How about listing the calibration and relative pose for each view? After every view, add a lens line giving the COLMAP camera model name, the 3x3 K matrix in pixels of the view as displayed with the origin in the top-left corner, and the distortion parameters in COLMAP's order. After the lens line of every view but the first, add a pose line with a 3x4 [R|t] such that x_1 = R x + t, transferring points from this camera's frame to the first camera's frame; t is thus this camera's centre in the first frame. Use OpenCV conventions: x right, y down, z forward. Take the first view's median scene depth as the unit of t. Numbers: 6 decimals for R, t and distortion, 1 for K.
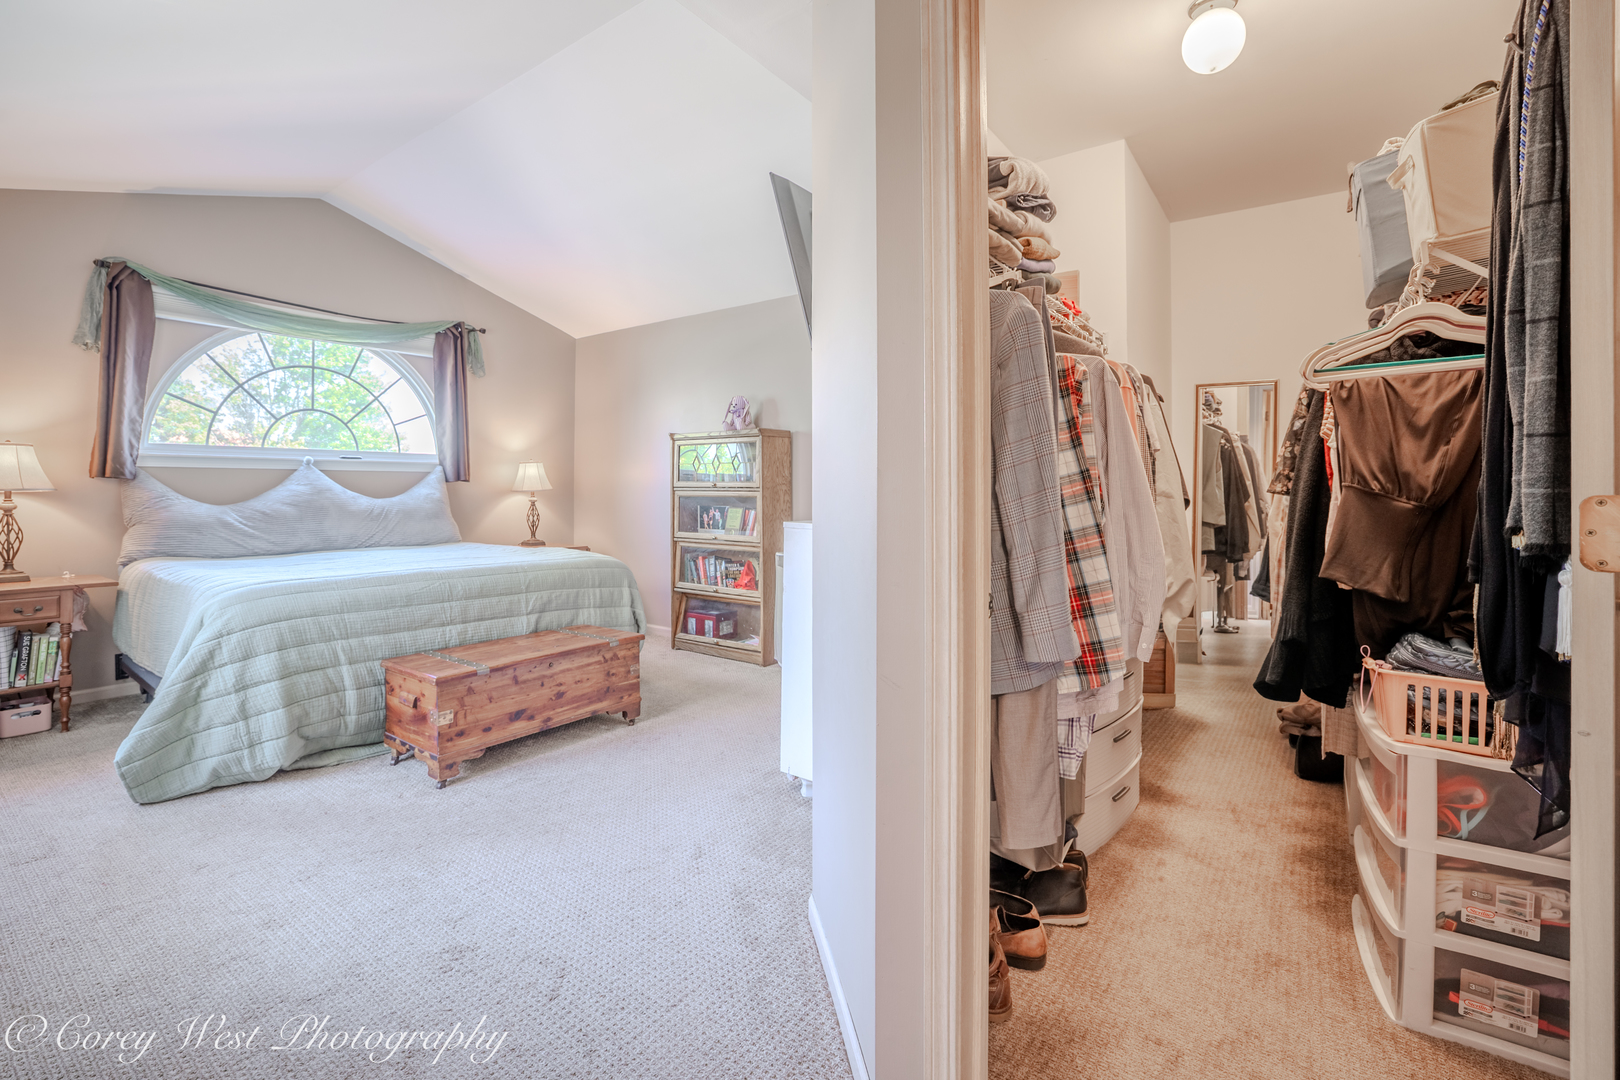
lens RADIAL K [[711.0, 0, 797.2], [0, 711.0, 487.3], [0, 0, 1]] dist [-0.053048, 0.021050]
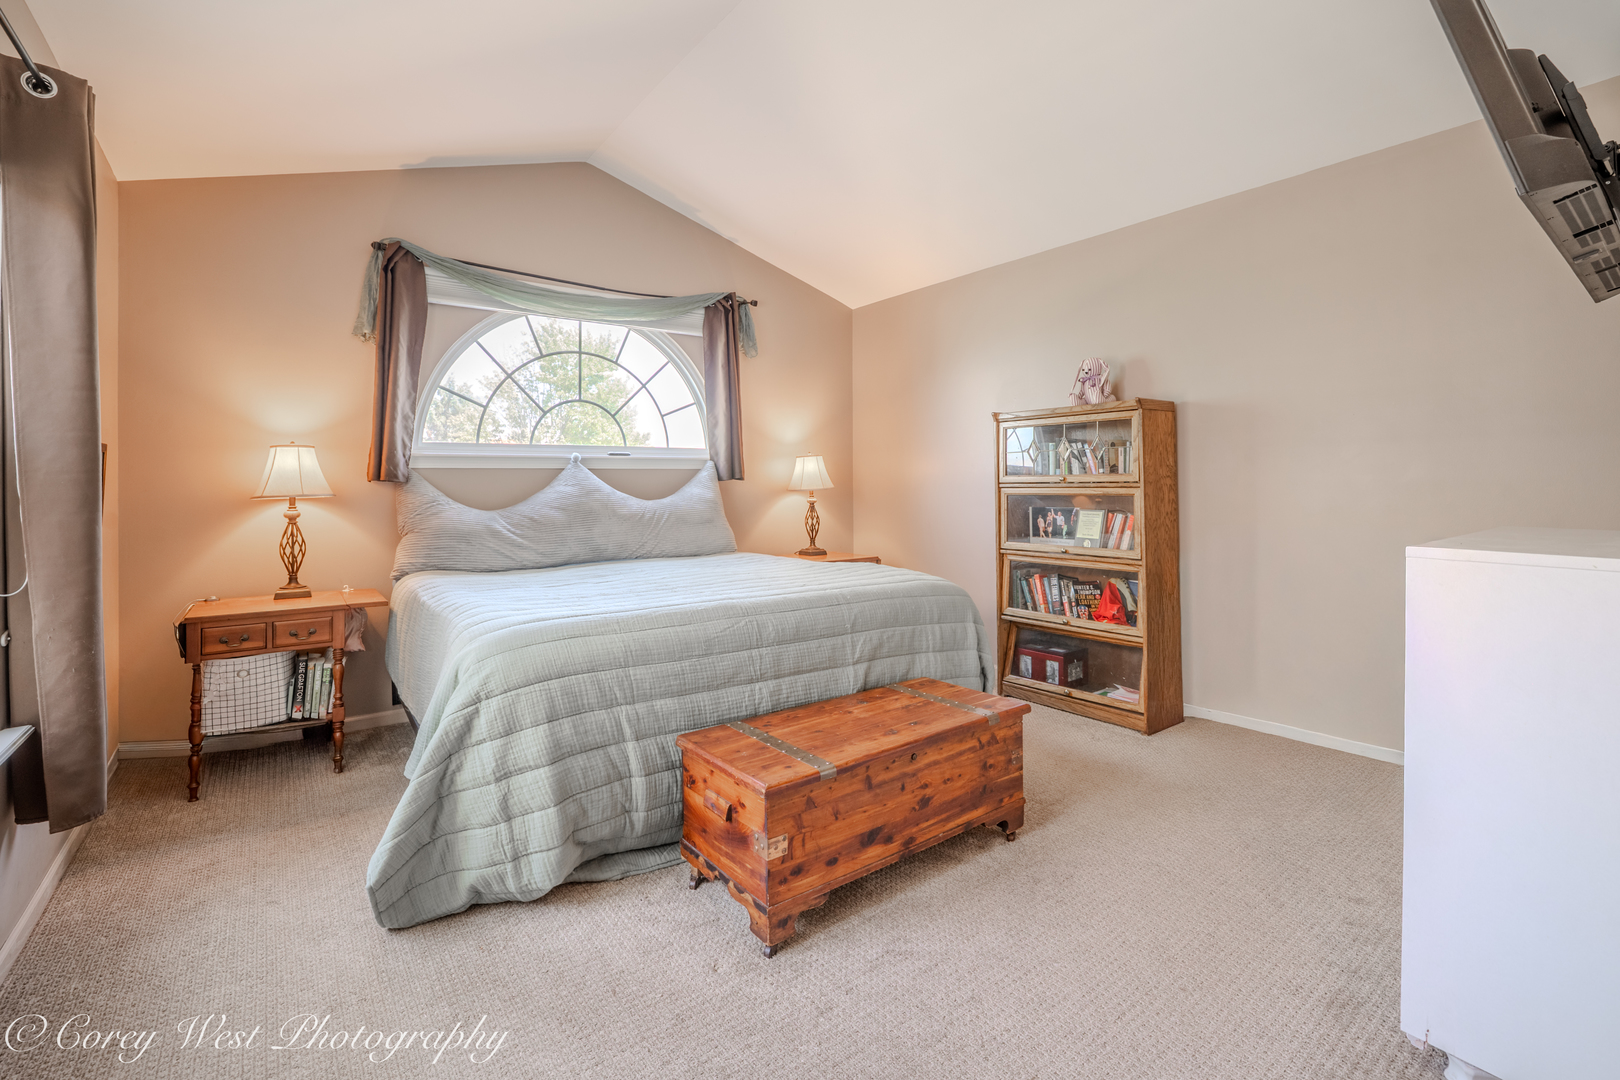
lens RADIAL K [[720.8, 0, 803.8], [0, 720.8, 468.0], [0, 0, 1]] dist [-0.046384, 0.015410]
pose [[0.956189, -0.019961, -0.292069, -0.202334], [0.013613, 0.999625, -0.023748, -0.001260], [0.292433, 0.018732, 0.956102, 0.270332]]
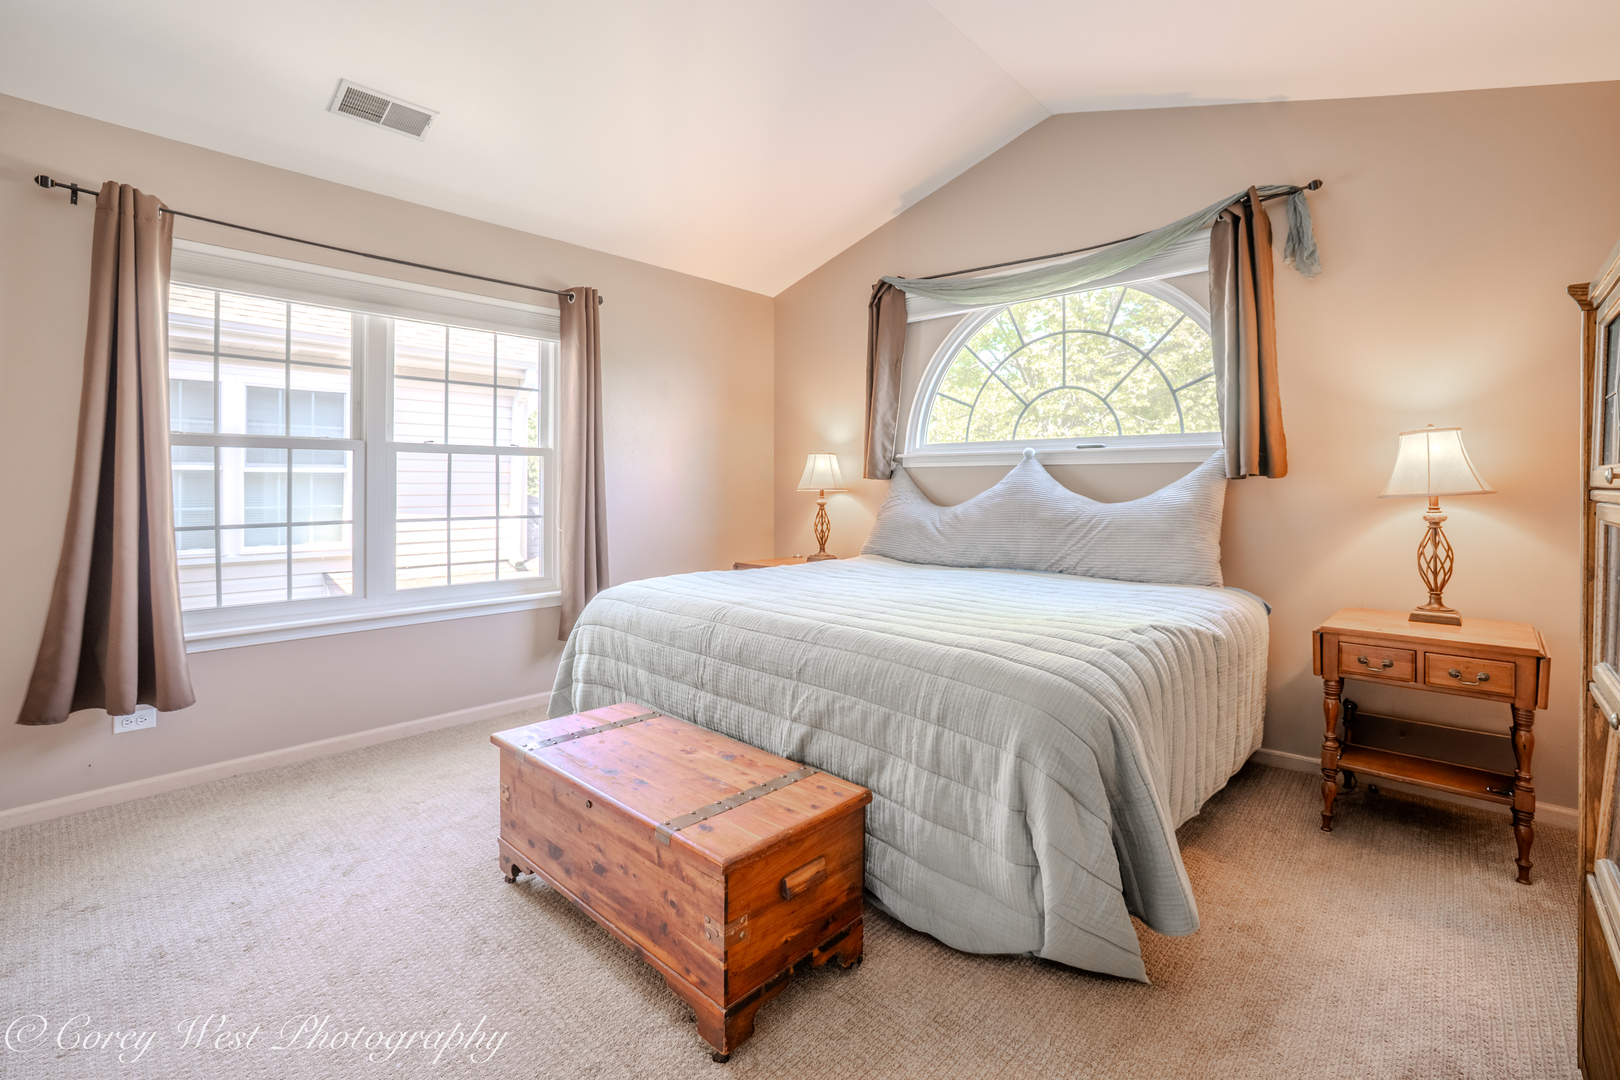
lens RADIAL K [[711.0, 0, 797.2], [0, 711.0, 487.3], [0, 0, 1]] dist [-0.053048, 0.021050]
pose [[-0.119691, 0.000957, -0.992811, 0.149858], [-0.002680, 0.999996, 0.001287, -0.000416], [0.992808, 0.002815, -0.119688, 1.004082]]
